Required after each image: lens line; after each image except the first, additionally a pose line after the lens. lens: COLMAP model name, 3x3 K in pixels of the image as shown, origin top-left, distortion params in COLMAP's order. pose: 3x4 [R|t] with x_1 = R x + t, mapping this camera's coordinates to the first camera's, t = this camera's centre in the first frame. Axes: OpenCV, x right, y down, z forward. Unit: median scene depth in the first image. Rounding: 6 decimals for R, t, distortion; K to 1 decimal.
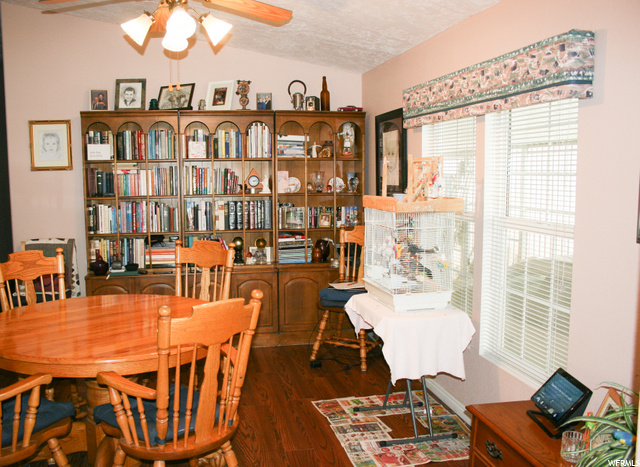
lens RADIAL K [[652.2, 0, 320.0], [0, 652.2, 233.5], [0, 0, 1]] dist [-0.144169, 0.021478]
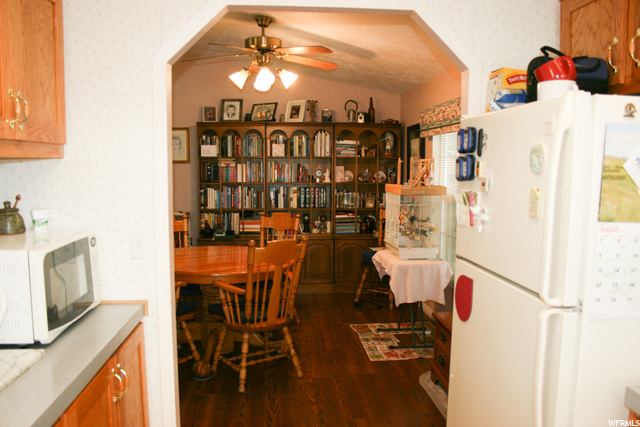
lens RADIAL K [[531.4, 0, 320.0], [0, 531.4, 213.5], [0, 0, 1]] dist [-0.173525, 0.129584]
pose [[0.993414, 0.022516, -0.112344, 0.031796], [-0.023126, 0.999724, -0.004130, 0.010427], [0.112220, 0.006701, 0.993661, -0.126788]]
